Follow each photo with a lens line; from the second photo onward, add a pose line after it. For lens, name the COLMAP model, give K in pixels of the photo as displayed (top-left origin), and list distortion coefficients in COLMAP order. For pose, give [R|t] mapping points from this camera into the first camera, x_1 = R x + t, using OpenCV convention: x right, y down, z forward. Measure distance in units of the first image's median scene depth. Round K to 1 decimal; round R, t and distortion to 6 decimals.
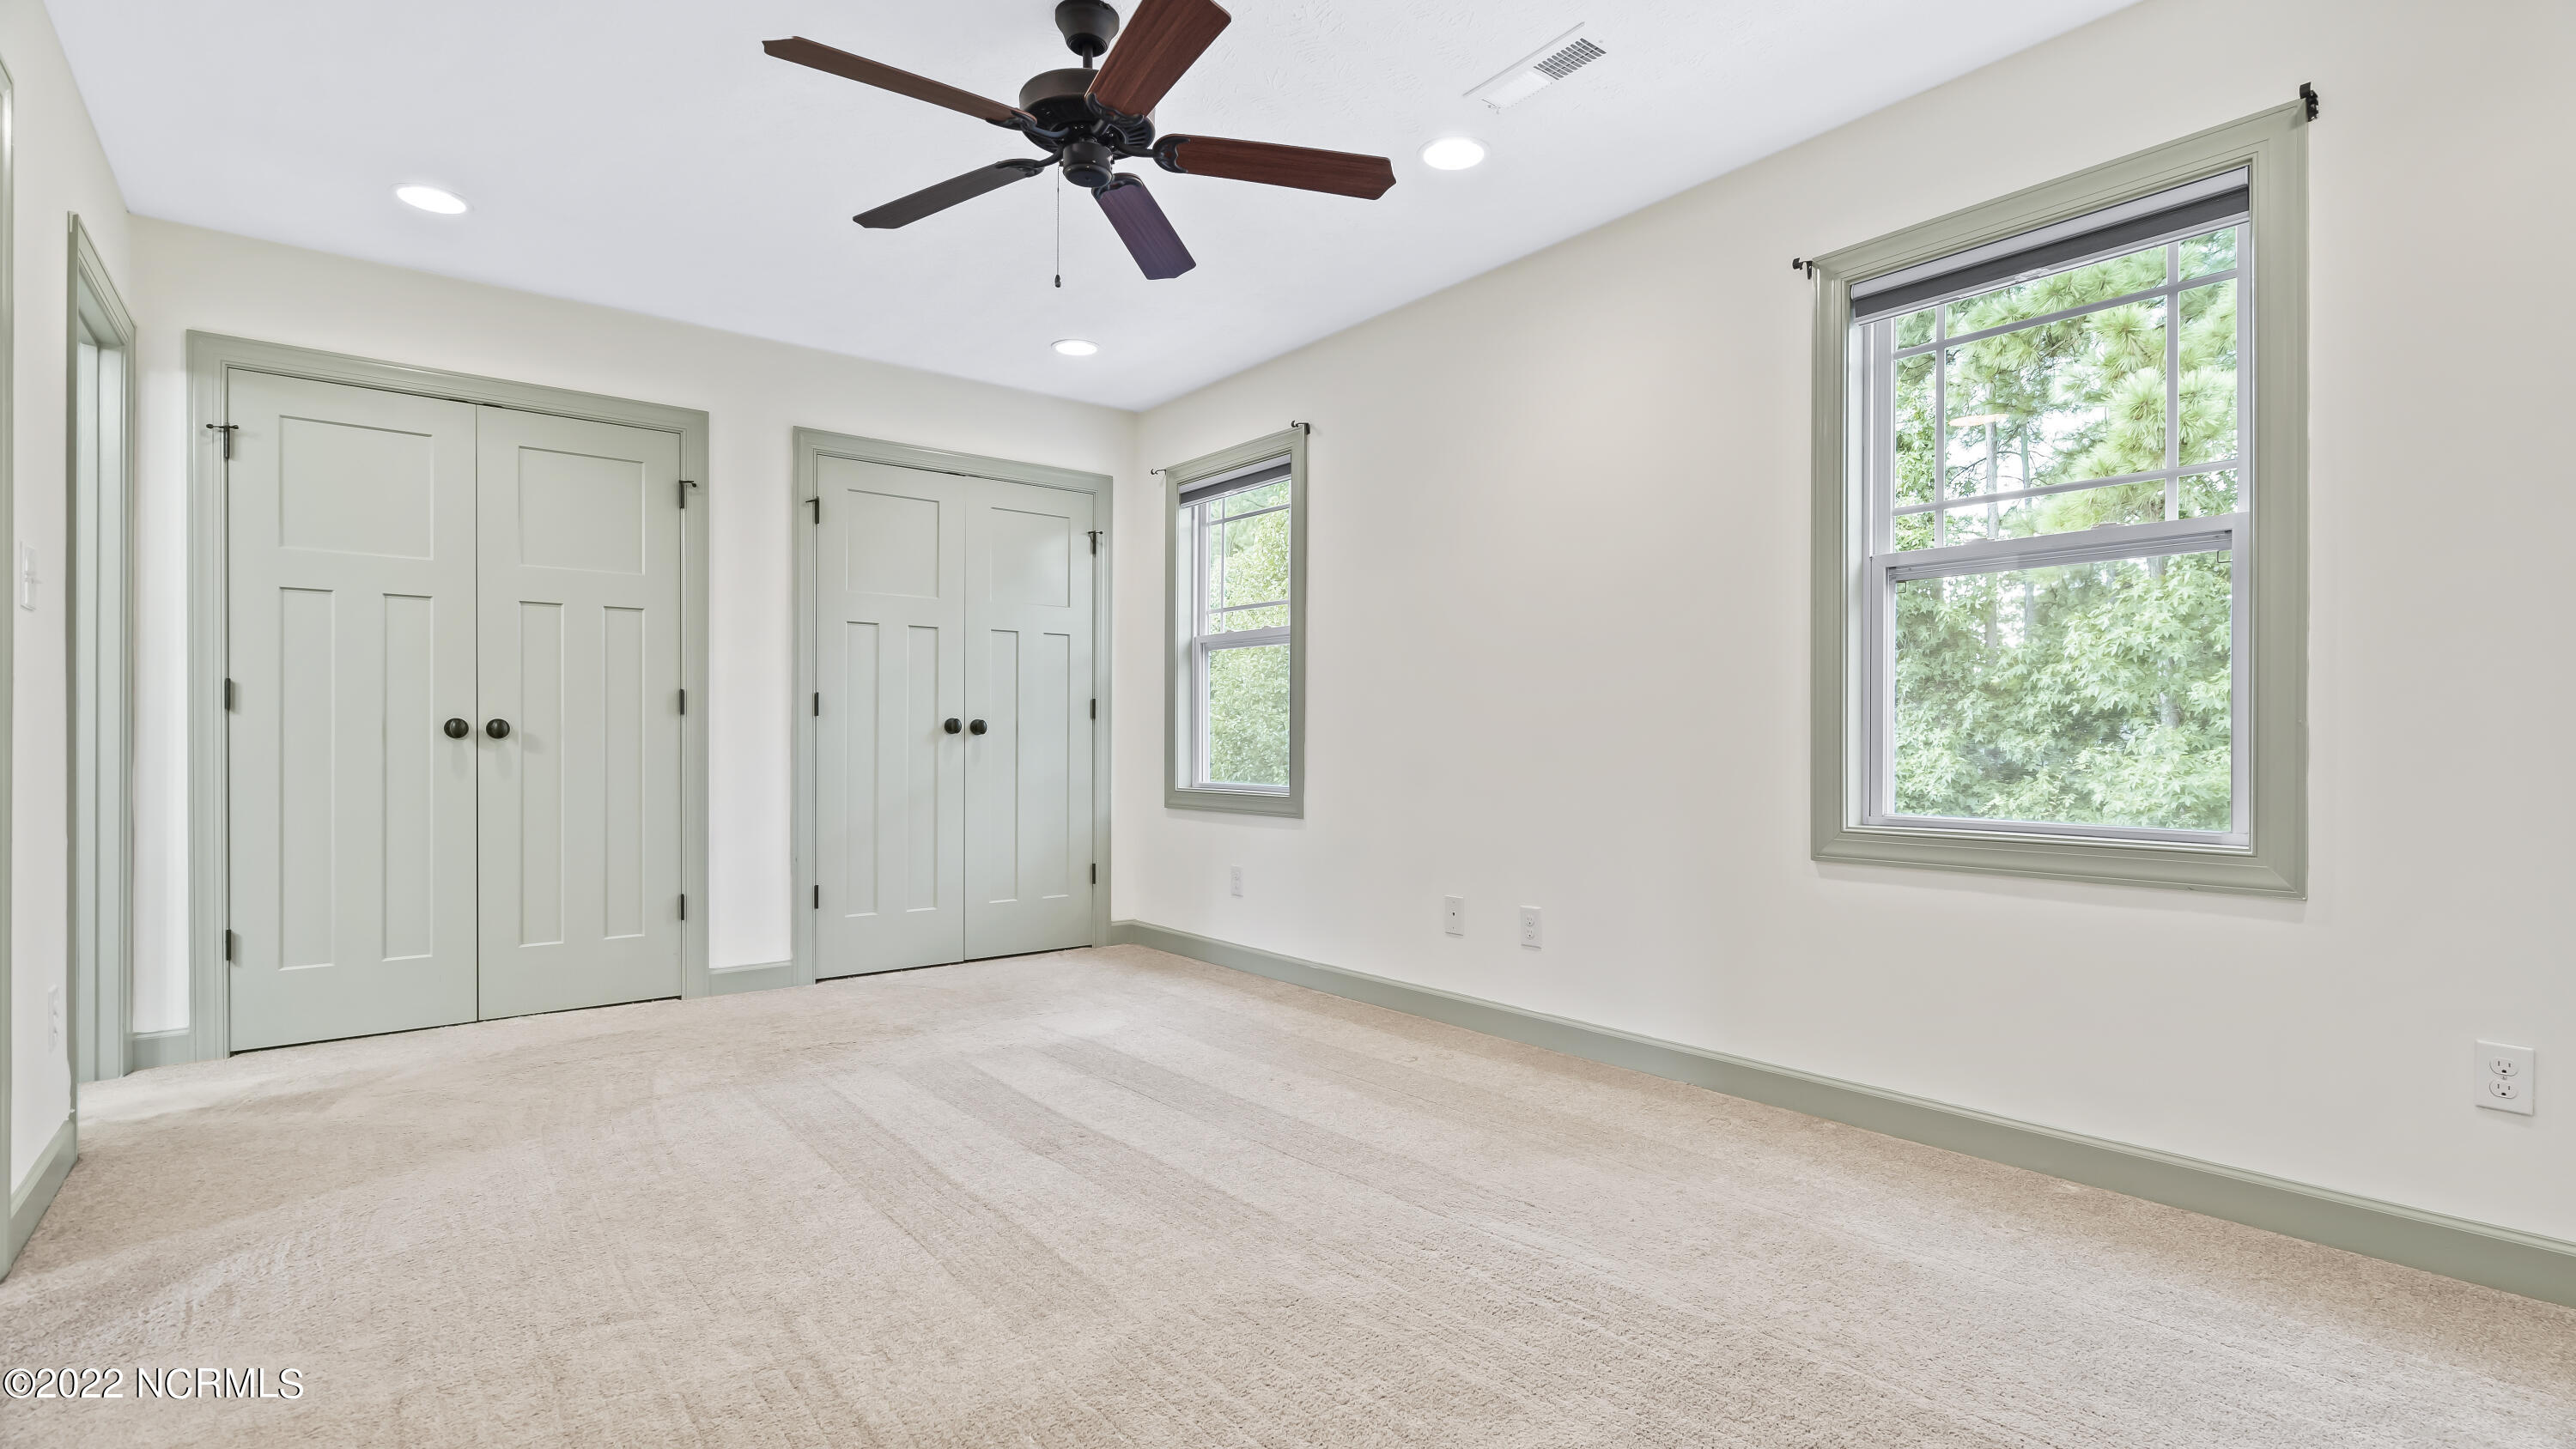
lens RADIAL K [[1198.5, 0, 1288.0], [0, 1198.5, 724.5], [0, 0, 1]] dist [0.001974, 0.001110]
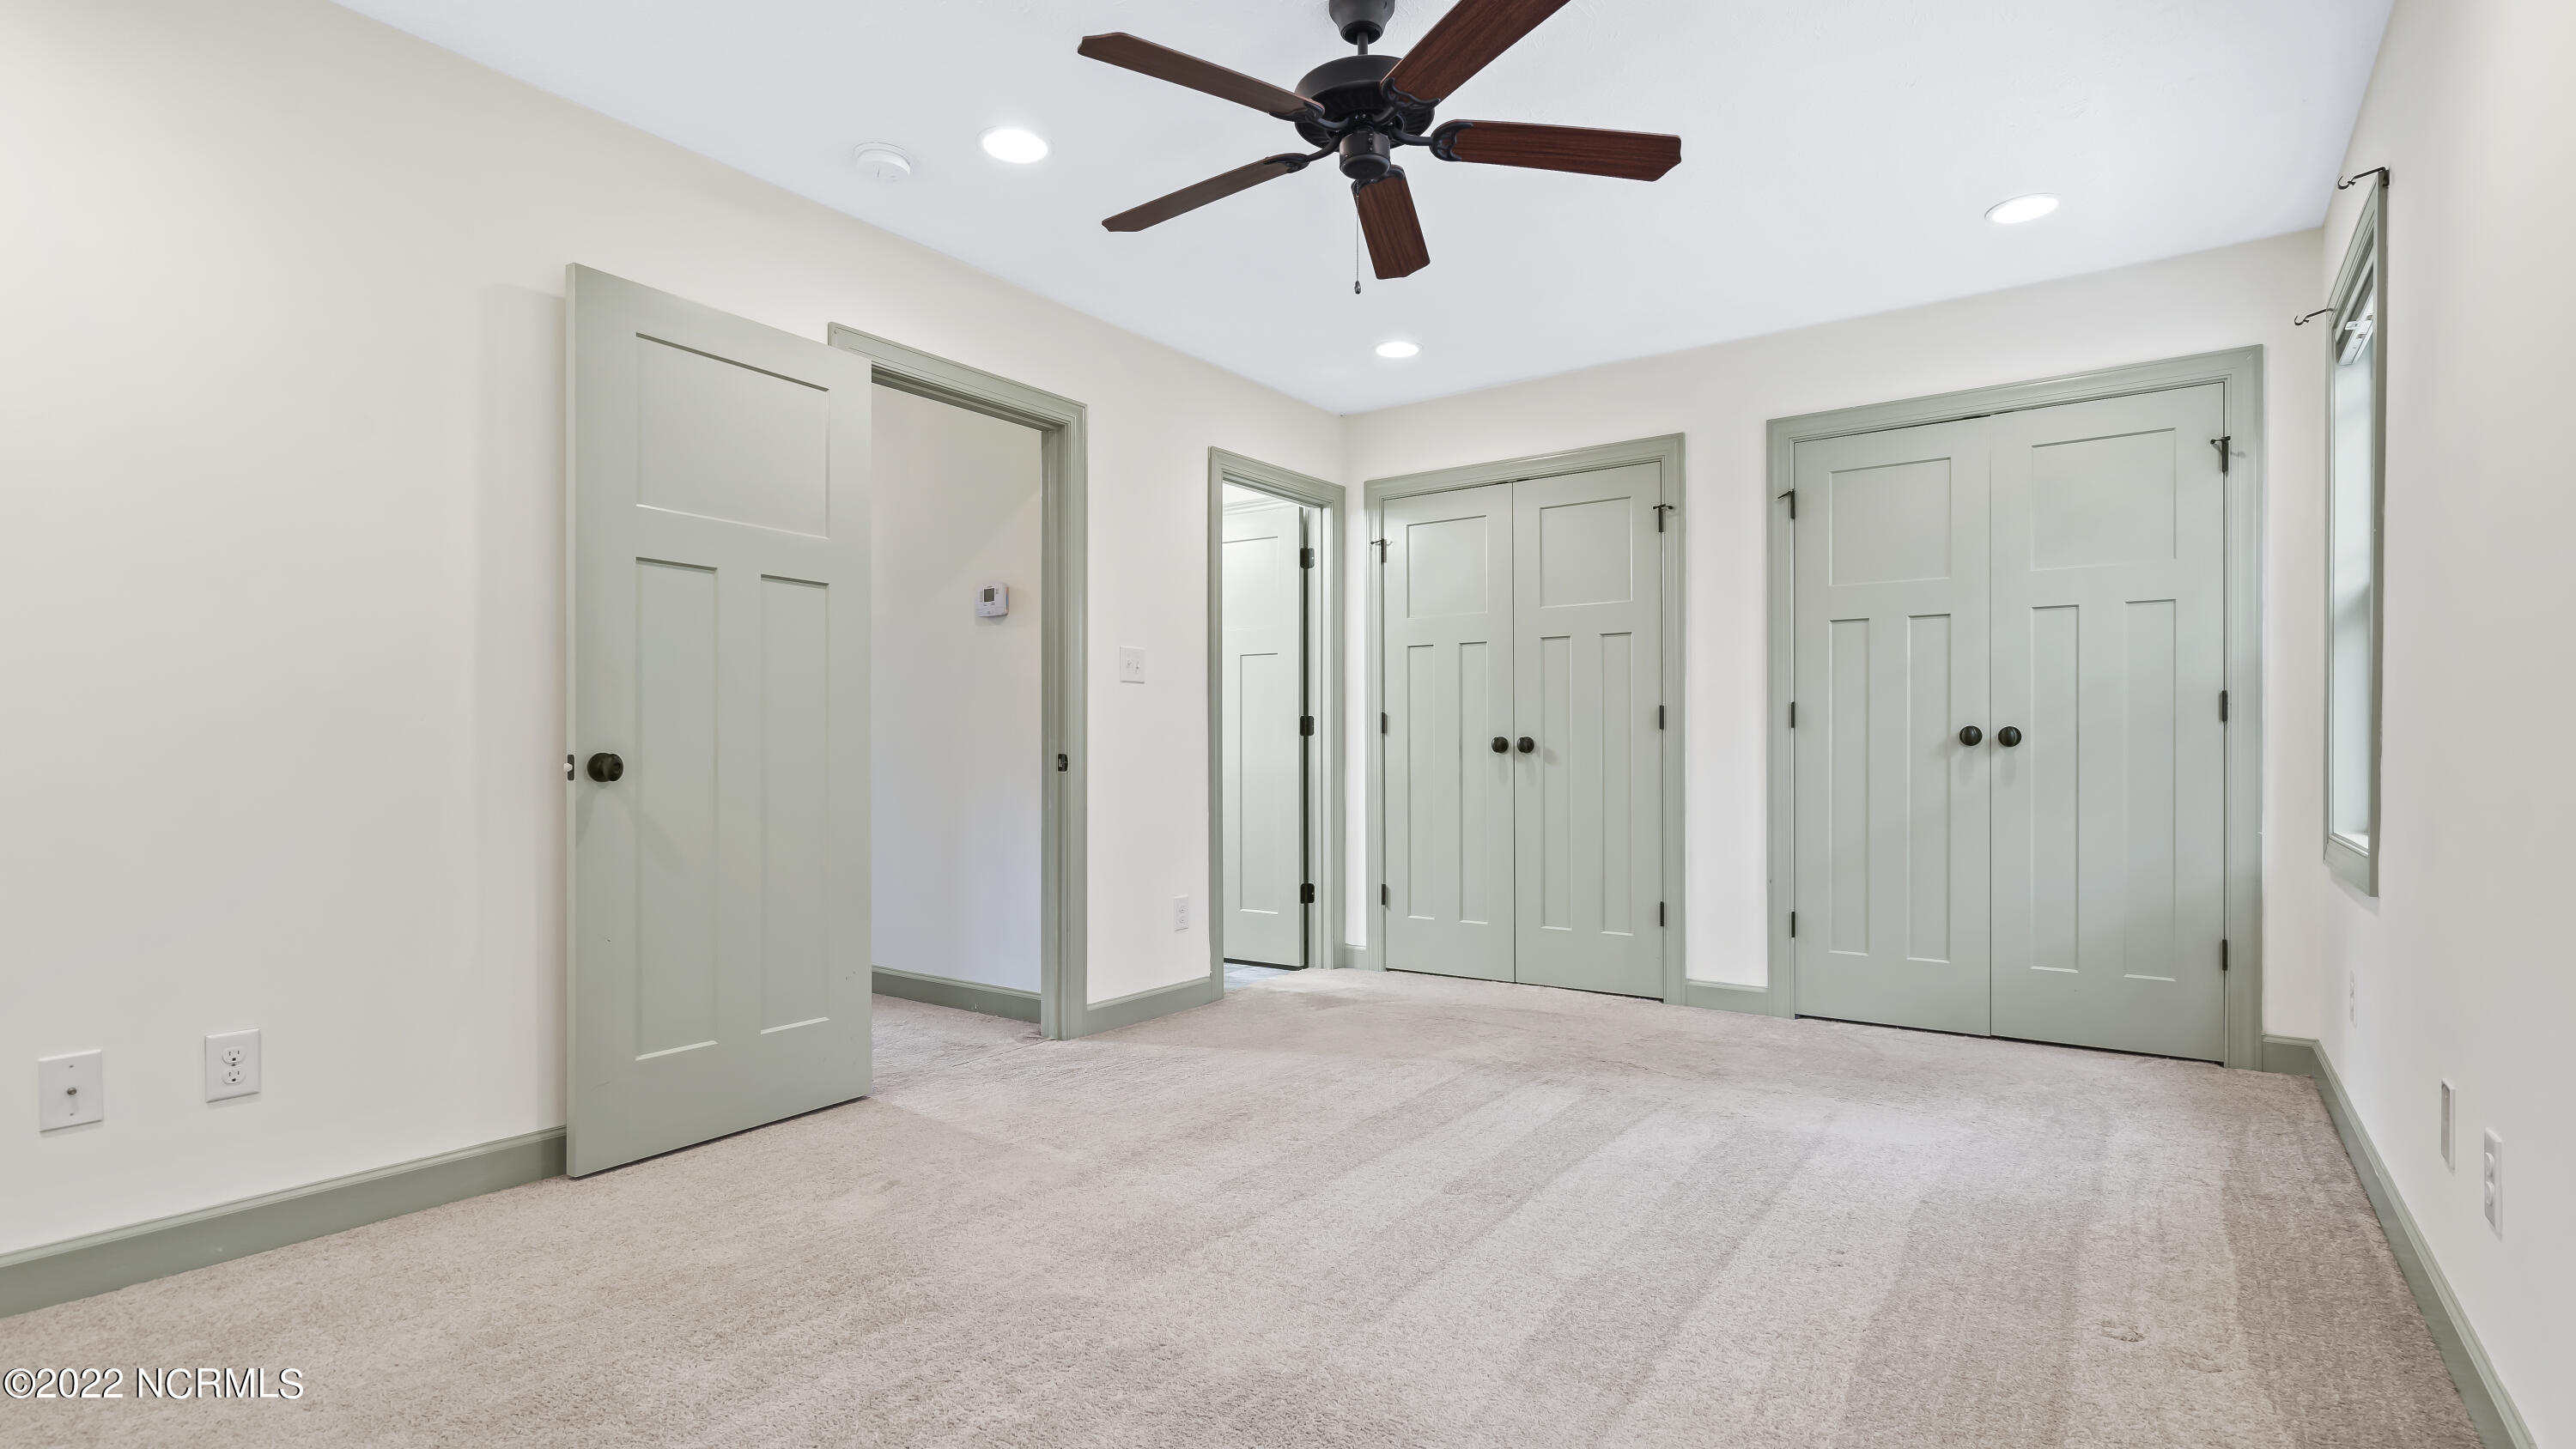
lens RADIAL K [[1231.3, 0, 1245.5], [0, 1231.3, 748.6], [0, 0, 1]] dist [0.003116, 0.000427]
pose [[0.262710, -0.002841, -0.964871, 0.460759], [0.015308, 0.999882, 0.001224, 0.001328], [0.964753, -0.015091, 0.262723, 0.390397]]
